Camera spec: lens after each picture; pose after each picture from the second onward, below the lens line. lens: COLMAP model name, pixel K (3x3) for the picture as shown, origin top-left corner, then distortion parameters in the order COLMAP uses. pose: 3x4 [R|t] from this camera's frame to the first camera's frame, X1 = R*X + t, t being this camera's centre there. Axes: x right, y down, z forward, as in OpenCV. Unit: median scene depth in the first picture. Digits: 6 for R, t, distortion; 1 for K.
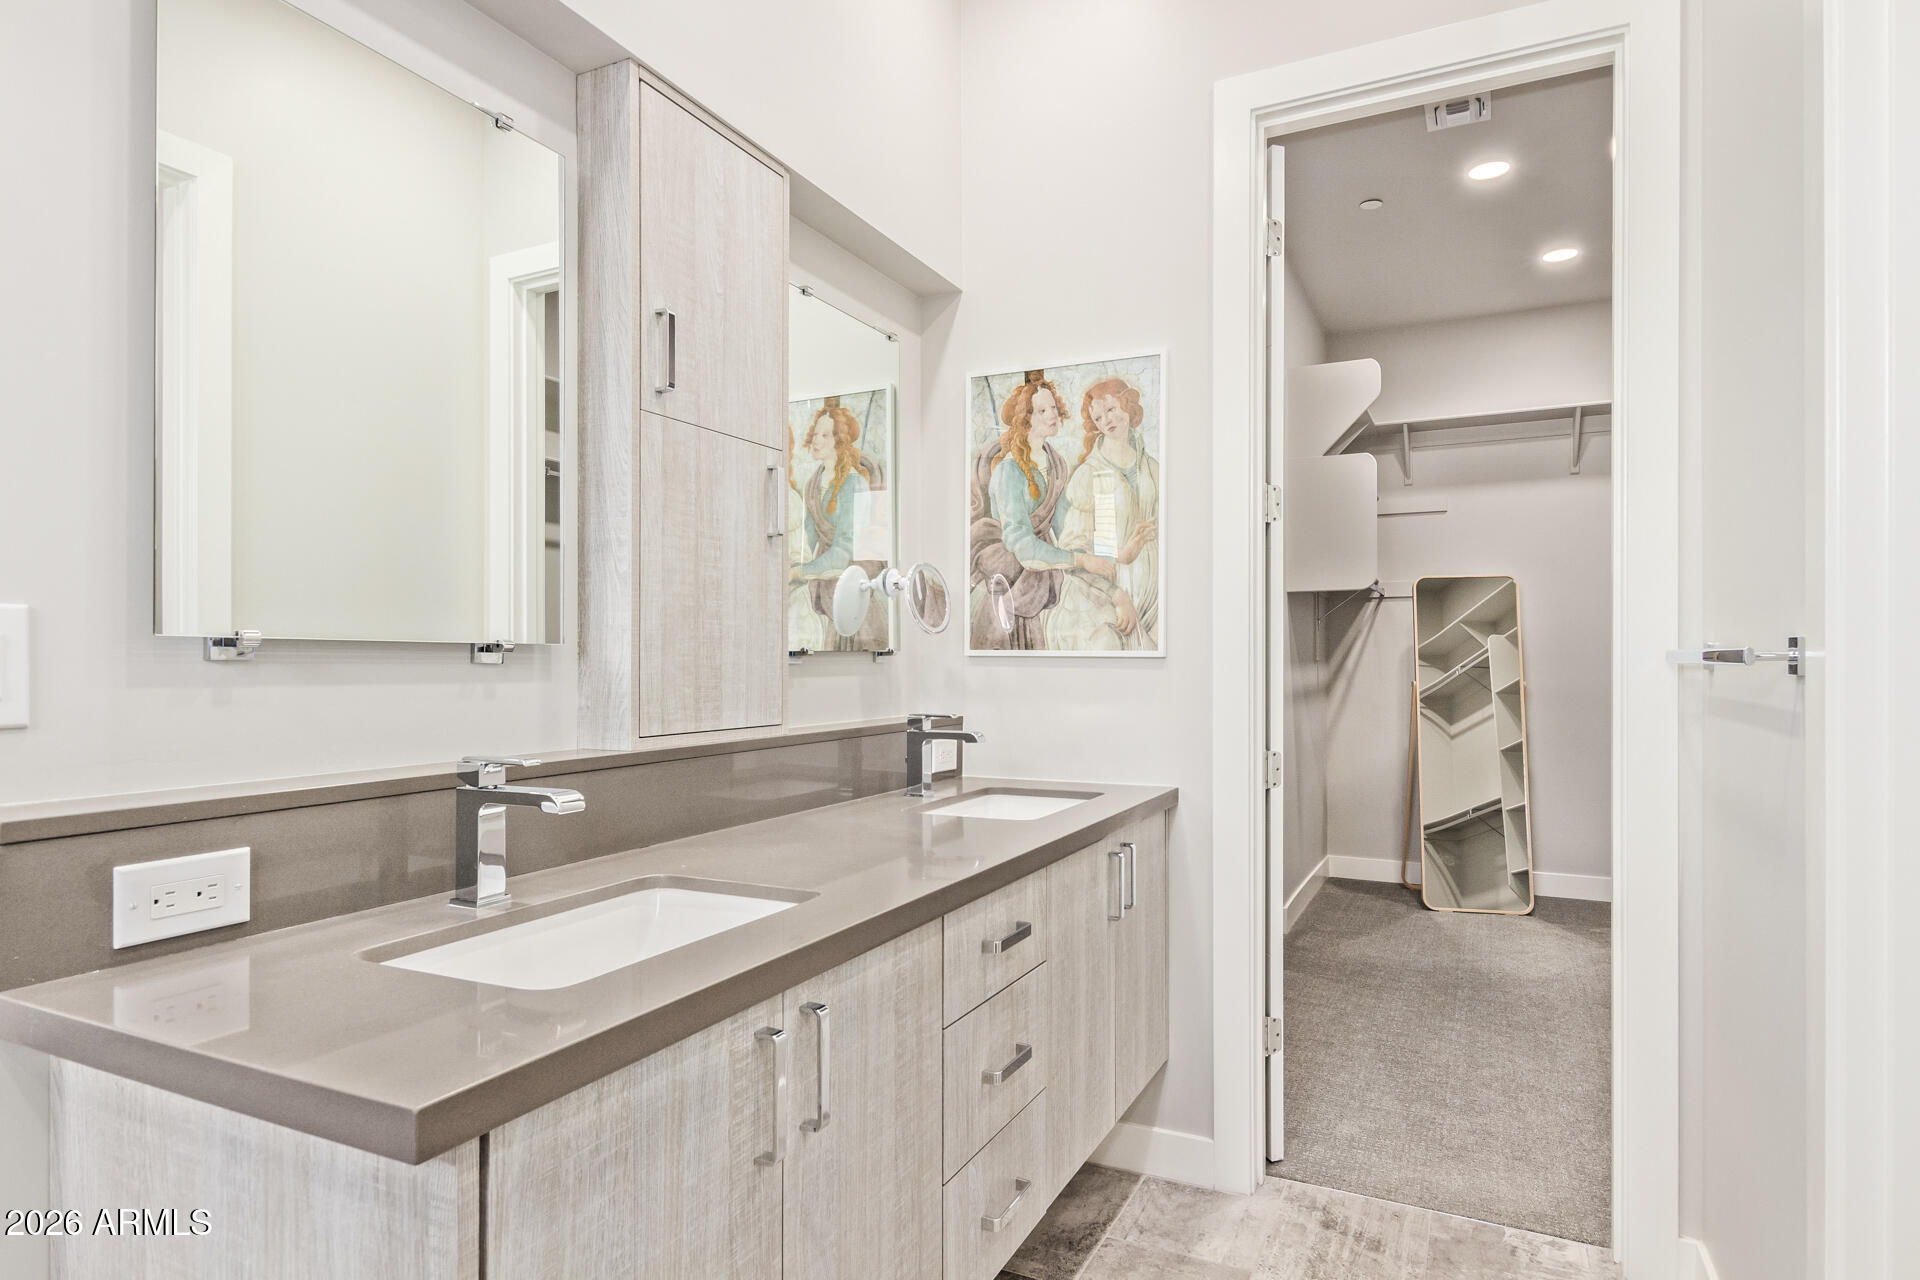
lens RADIAL K [[1058.9, 0, 966.9], [0, 1058.9, 652.1], [0, 0, 1]] dist [0.005467, 0.000483]
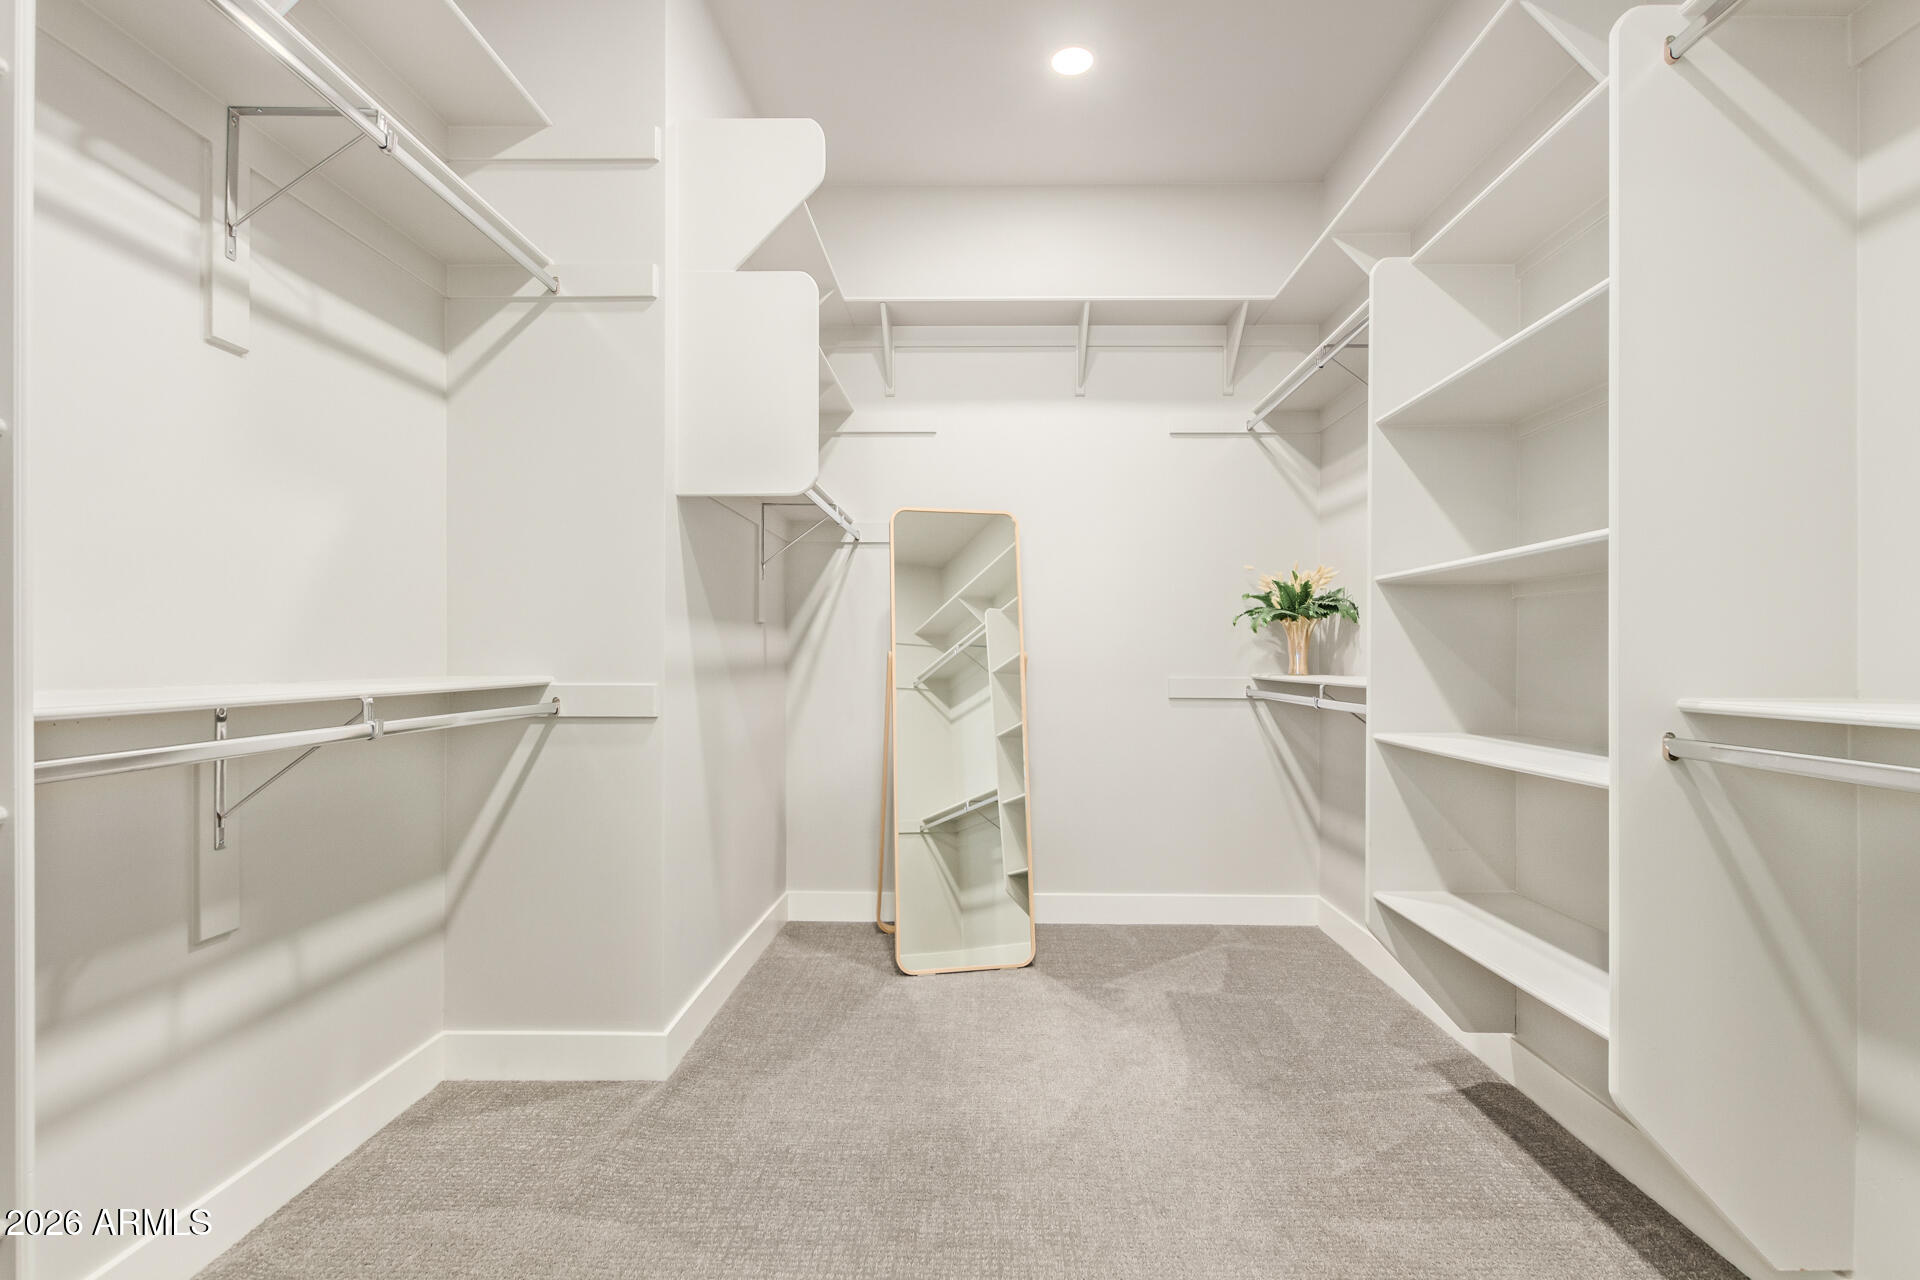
lens RADIAL K [[887.4, 0, 963.1], [0, 887.4, 650.6], [0, 0, 1]] dist [-0.000033, 0.000066]
pose [[0.910365, 0.004404, 0.413784, 0.197325], [-0.004824, 0.999988, -0.000030, 0.024120], [-0.413779, -0.001969, 0.910375, 0.389969]]
